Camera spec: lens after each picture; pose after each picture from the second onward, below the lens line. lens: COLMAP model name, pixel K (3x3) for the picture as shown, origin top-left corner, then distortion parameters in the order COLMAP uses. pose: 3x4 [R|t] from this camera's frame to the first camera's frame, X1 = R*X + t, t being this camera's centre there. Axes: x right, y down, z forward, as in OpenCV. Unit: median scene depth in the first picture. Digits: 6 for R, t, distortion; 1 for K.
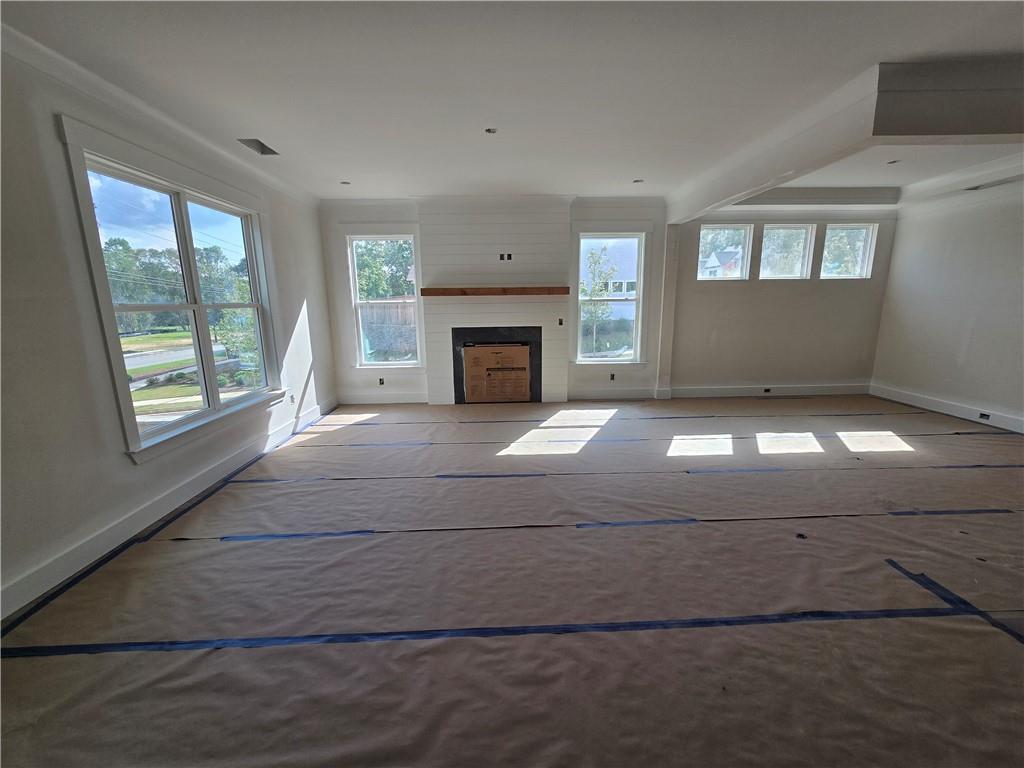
lens RADIAL K [[419.2, 0, 514.8], [0, 419.2, 384.0], [0, 0, 1]] dist [0.000145, -0.001039]
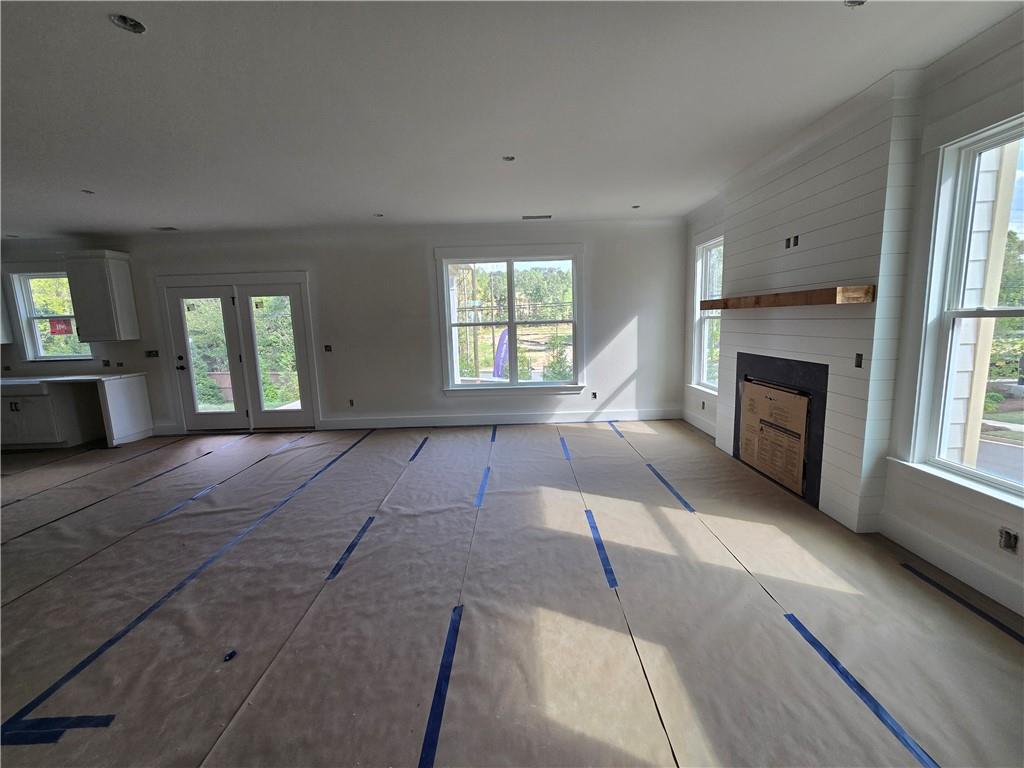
lens RADIAL K [[419.2, 0, 515.6], [0, 419.2, 382.2], [0, 0, 1]] dist [0.000145, -0.001039]
pose [[-0.027217, 0.159763, -0.986780, 0.600472], [-0.163659, 0.973114, 0.162064, -0.141884], [0.986142, 0.165906, -0.000338, 0.643814]]
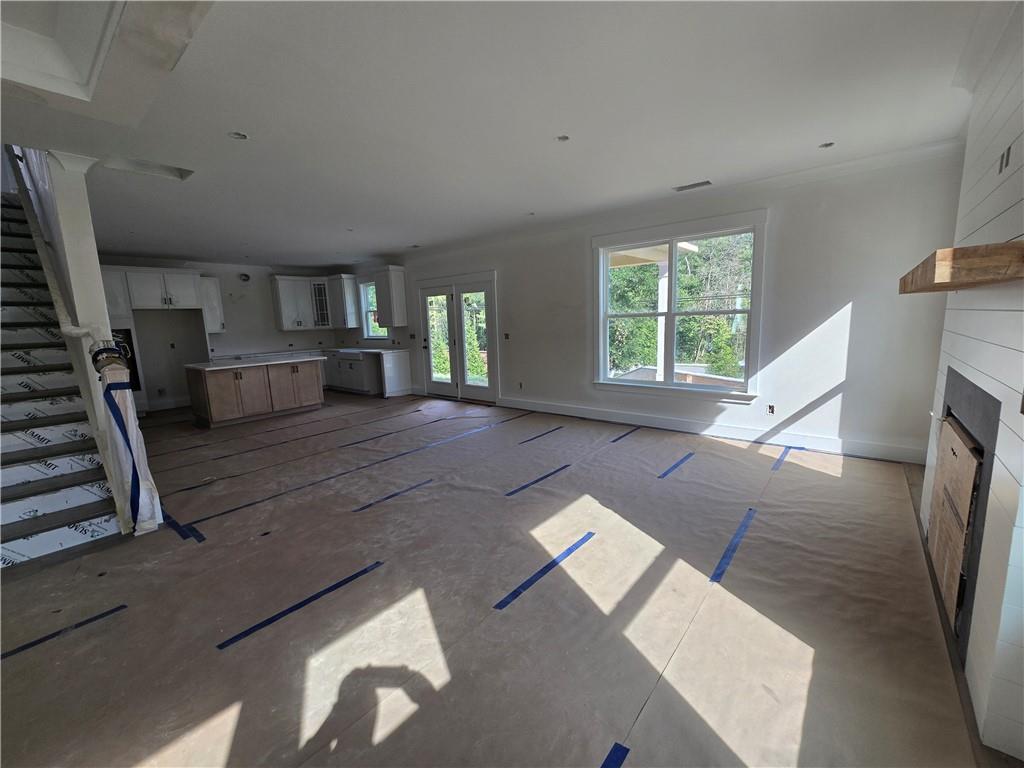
lens RADIAL K [[419.2, 0, 514.5], [0, 419.2, 384.9], [0, 0, 1]] dist [0.000145, -0.001039]
pose [[-0.658997, 0.153303, -0.736357, 0.462168], [-0.103325, 0.951275, 0.290517, -0.197372], [0.745015, 0.267534, -0.611047, 0.957094]]
